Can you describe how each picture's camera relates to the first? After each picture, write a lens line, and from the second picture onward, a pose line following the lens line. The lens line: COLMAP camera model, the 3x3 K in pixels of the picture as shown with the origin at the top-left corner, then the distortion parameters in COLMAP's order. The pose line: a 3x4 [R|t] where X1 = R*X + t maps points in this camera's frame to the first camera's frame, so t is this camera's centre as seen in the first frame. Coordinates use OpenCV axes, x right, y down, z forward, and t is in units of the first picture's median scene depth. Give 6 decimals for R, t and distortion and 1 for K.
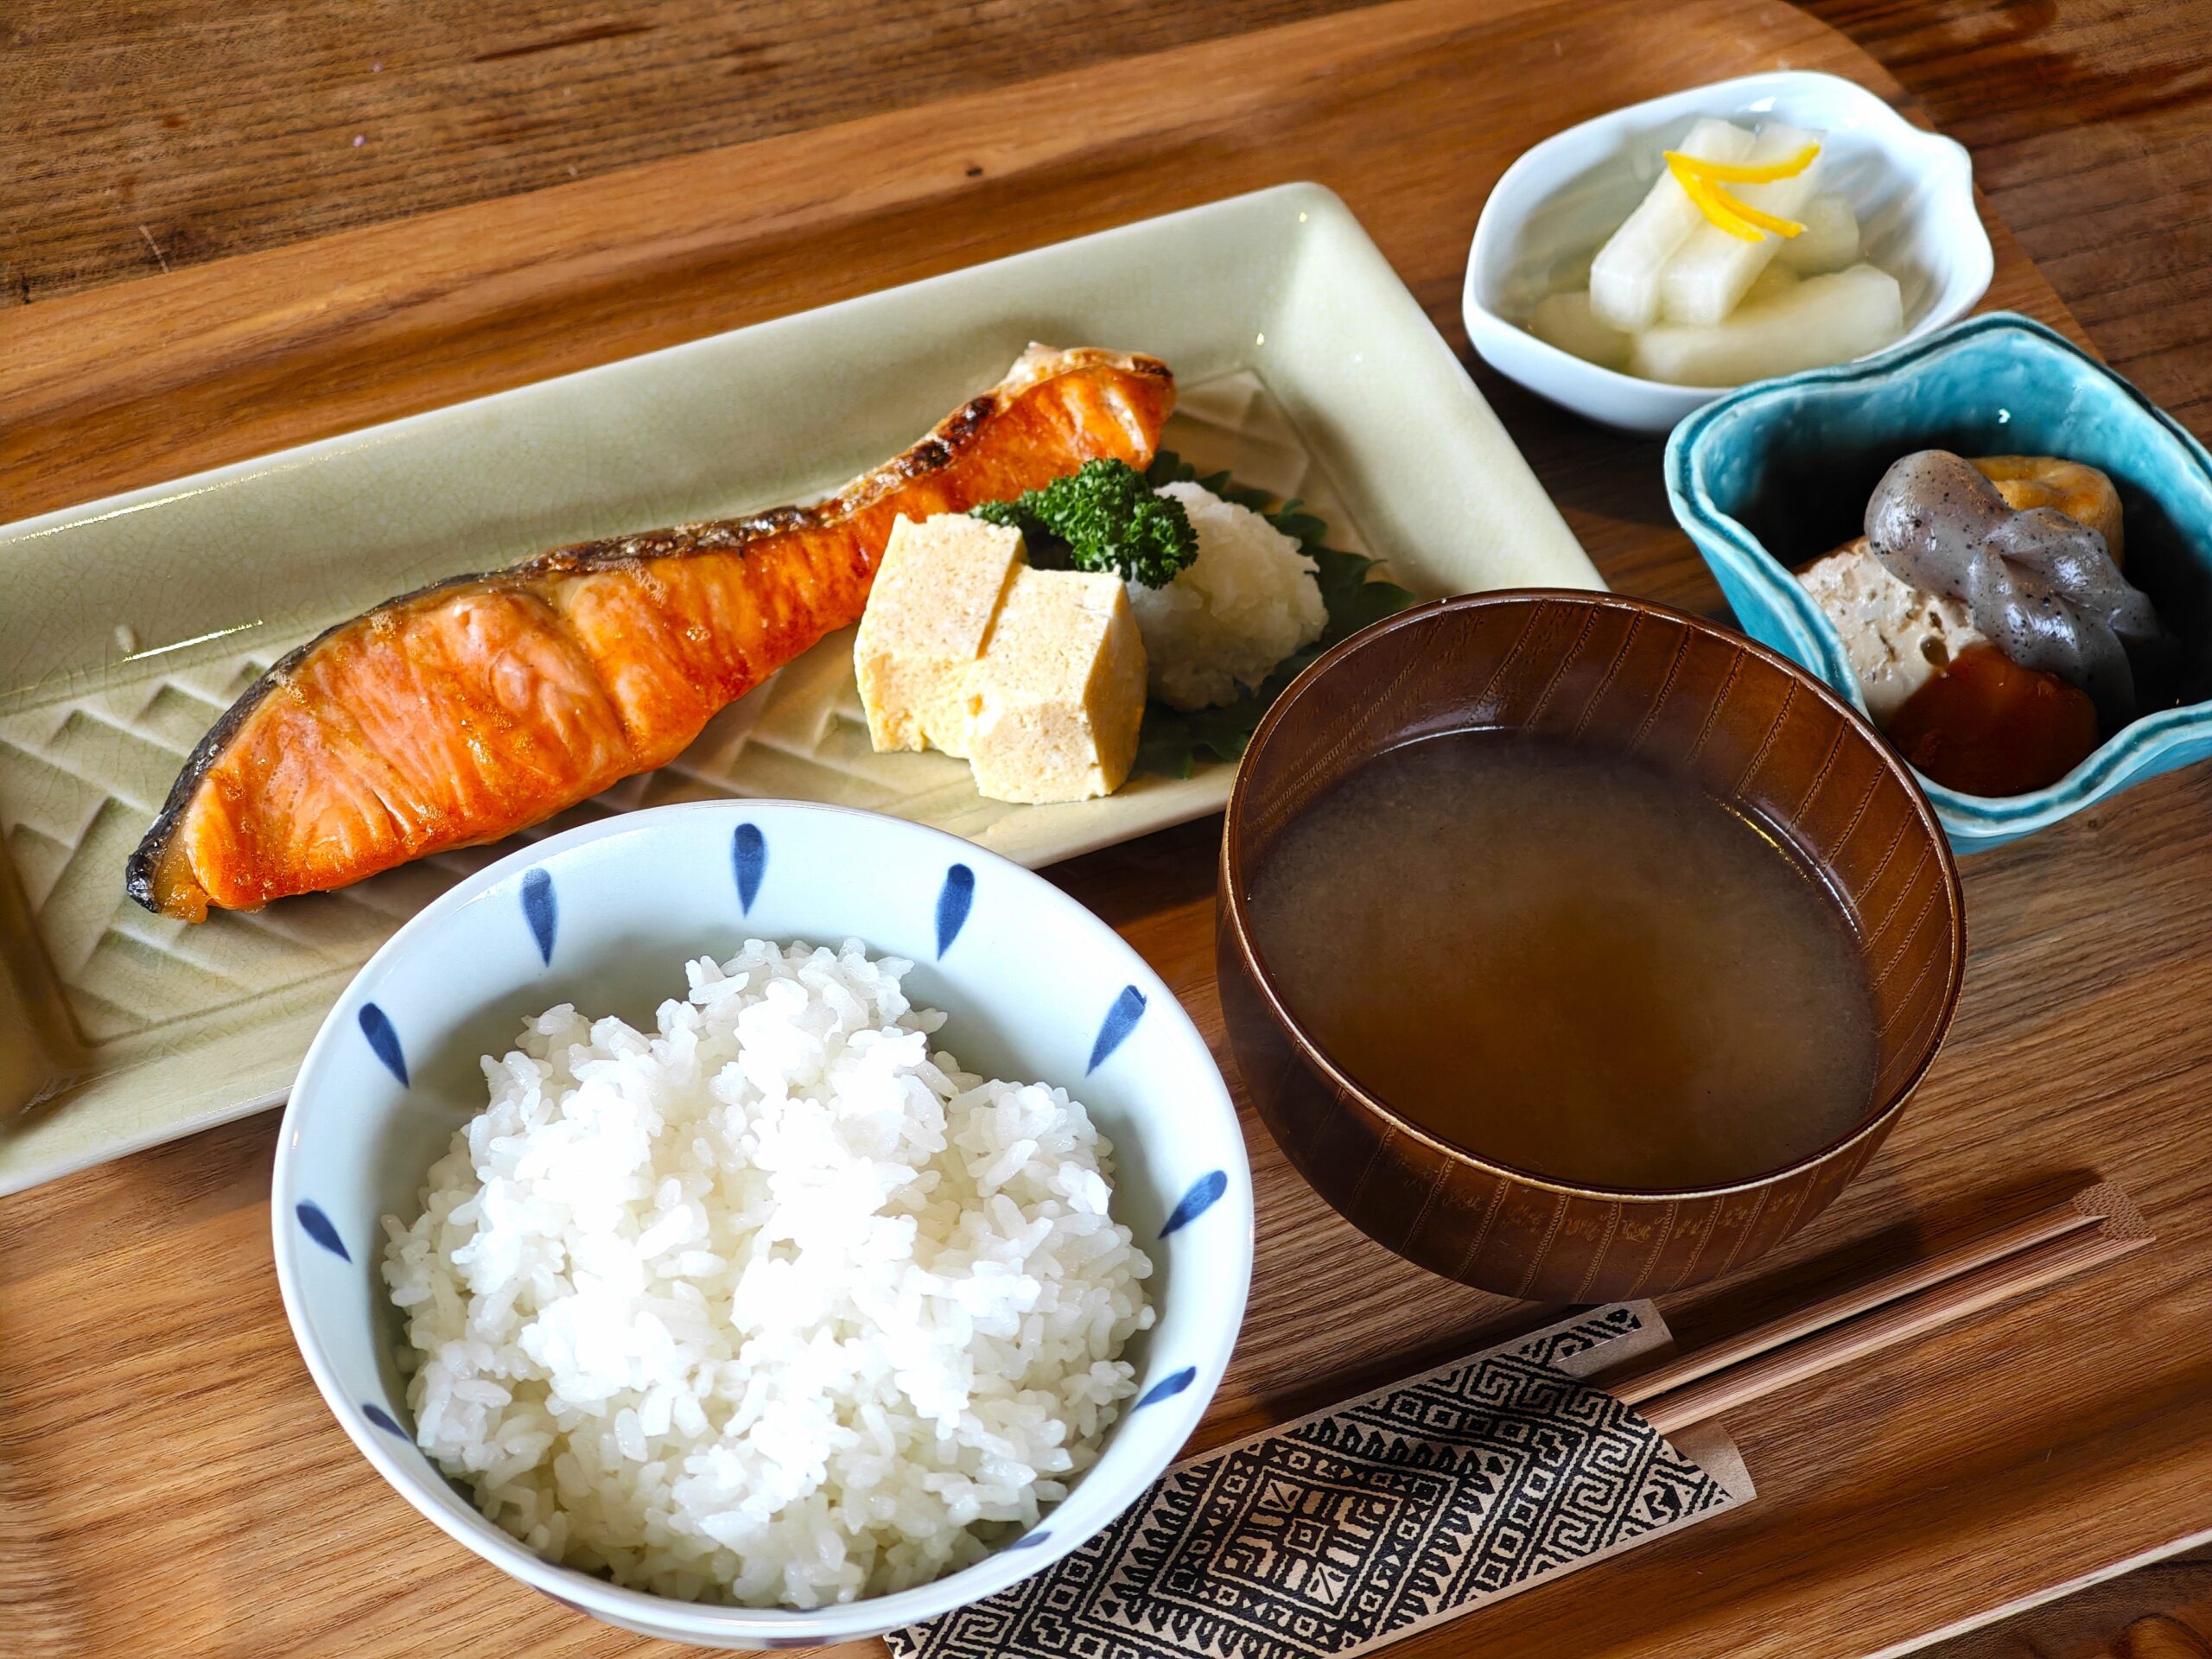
lens RADIAL K [[4830.0, 0, 1106.0], [0, 4830.0, 829.5], [0, 0, 1]] dist [0.274840, -2.467983]
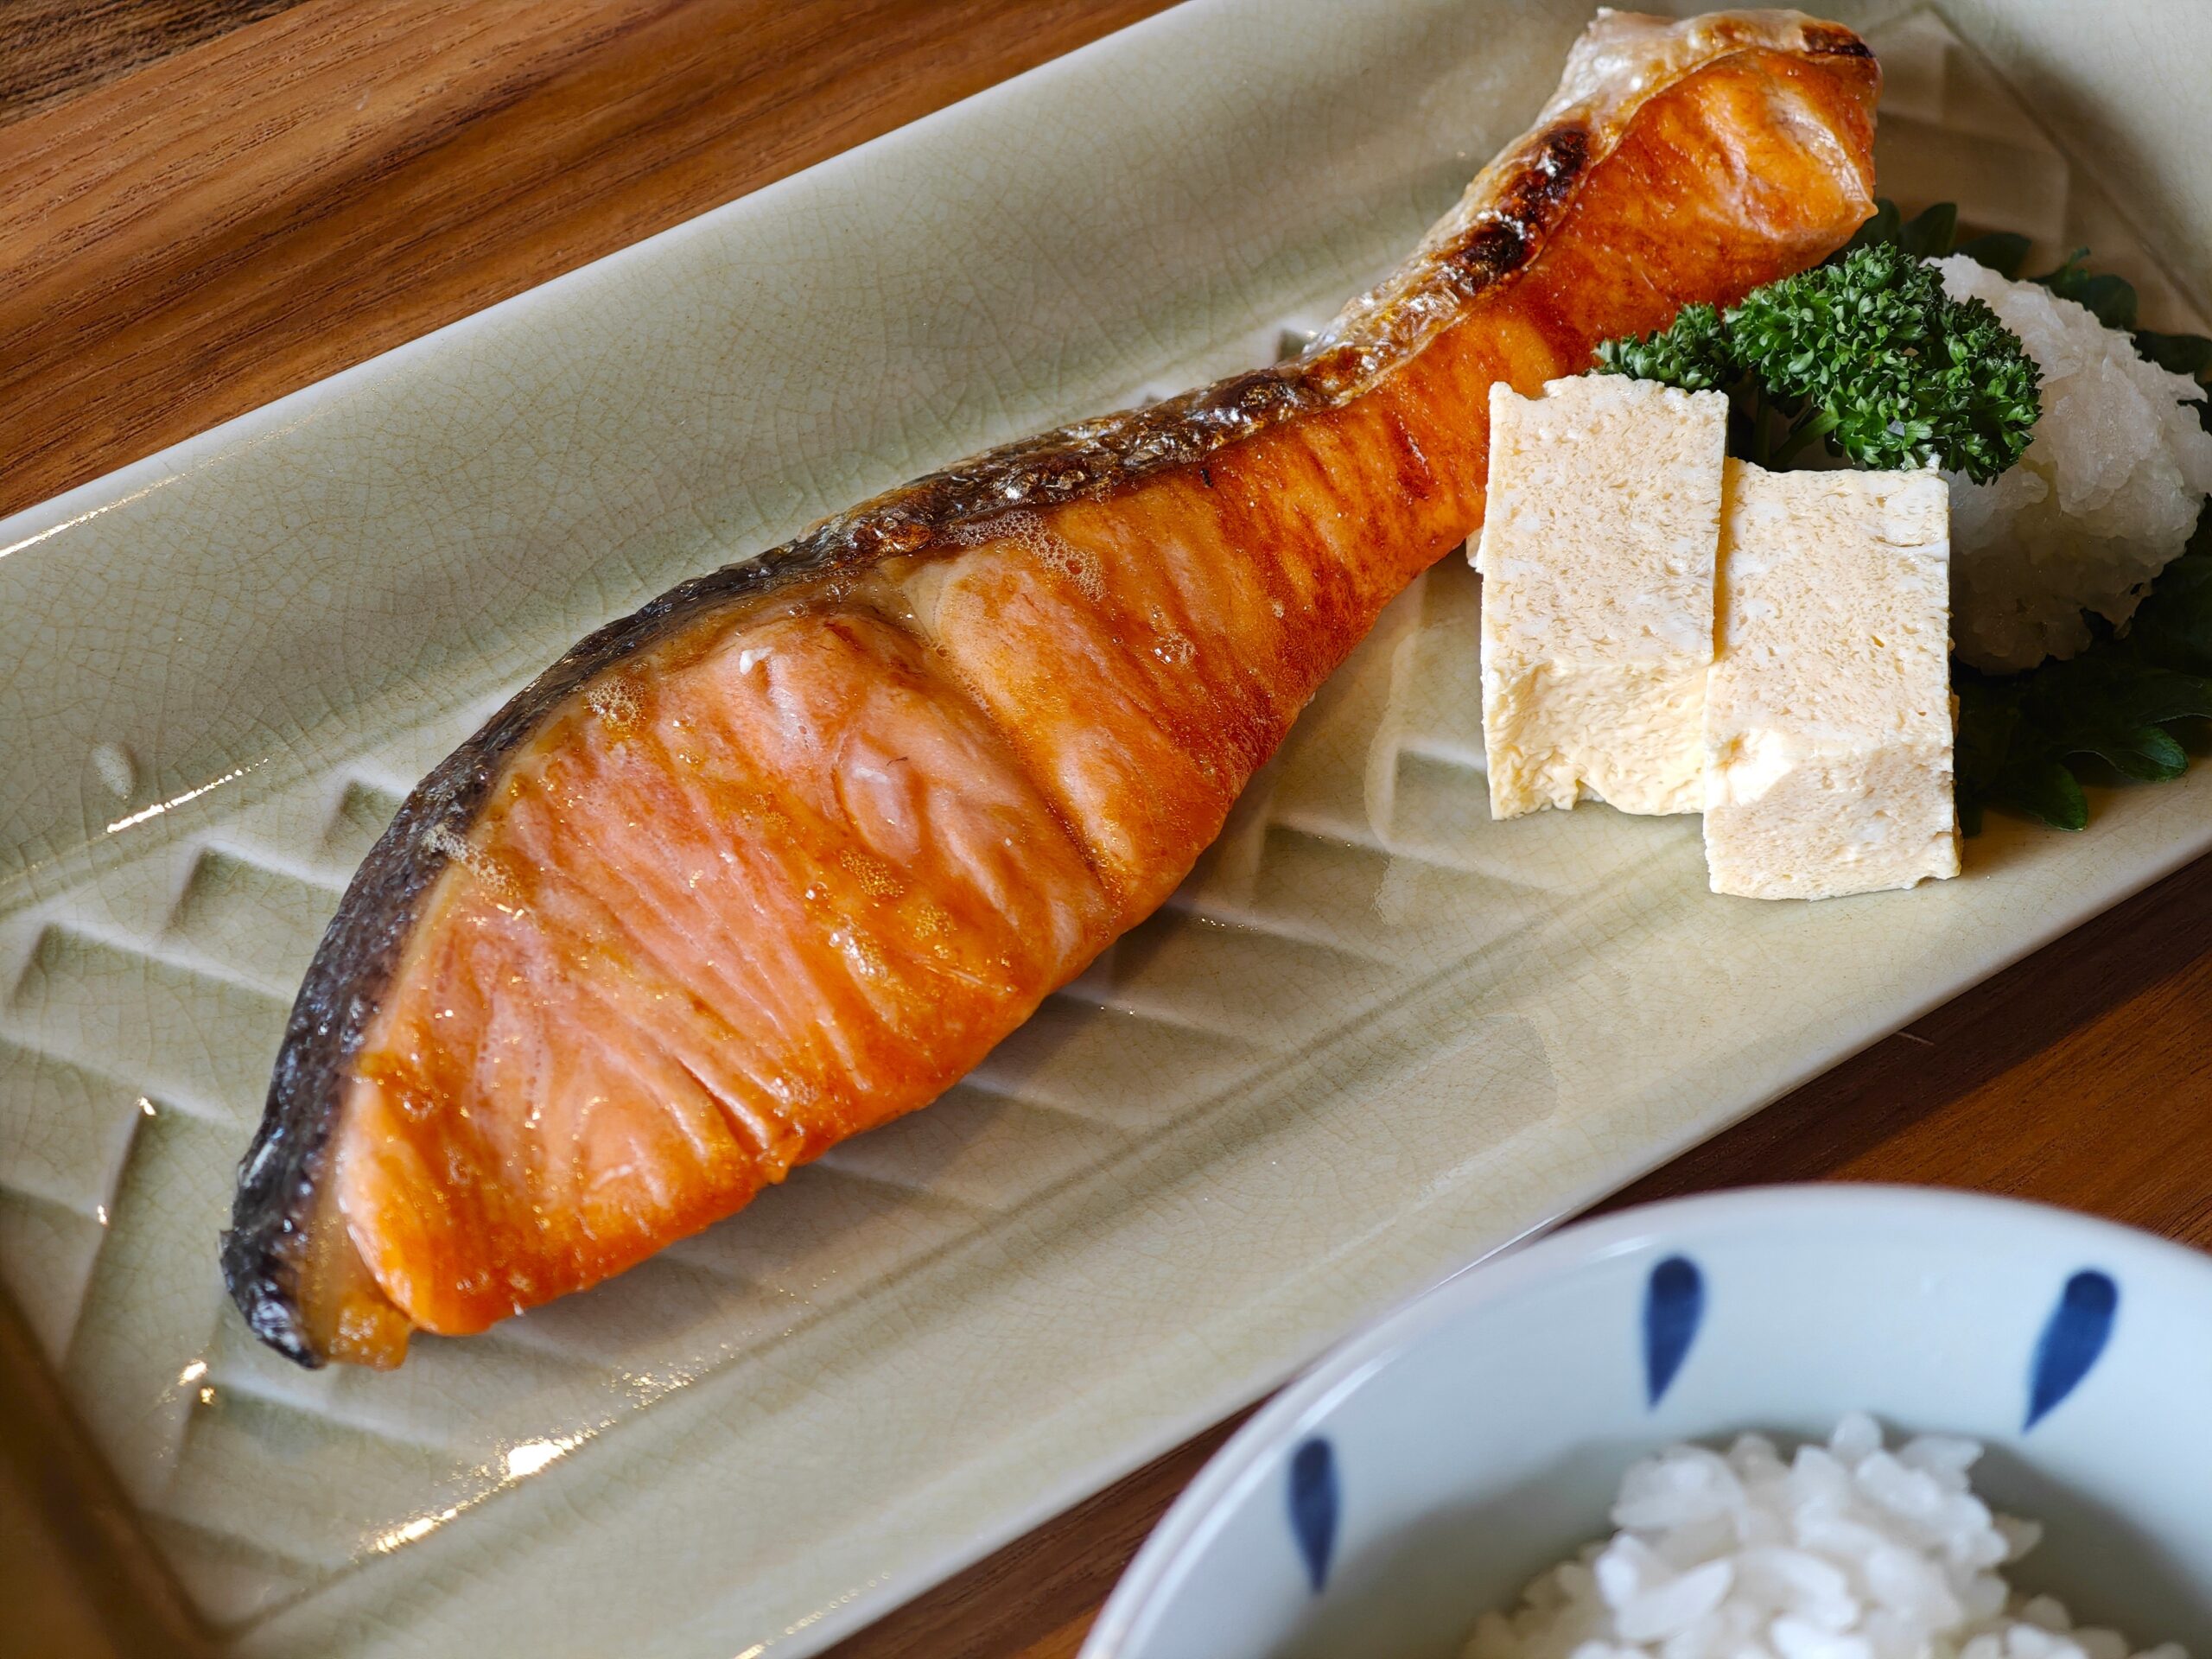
lens RADIAL K [[4830.0, 0, 1106.0], [0, 4830.0, 829.5], [0, 0, 1]] dist [0.274840, -2.467983]
pose [[0.986913, -0.105554, 0.121902, -0.160898], [0.085321, 0.983310, 0.160689, -0.108993], [-0.136829, -0.148186, 0.979448, 0.467660]]
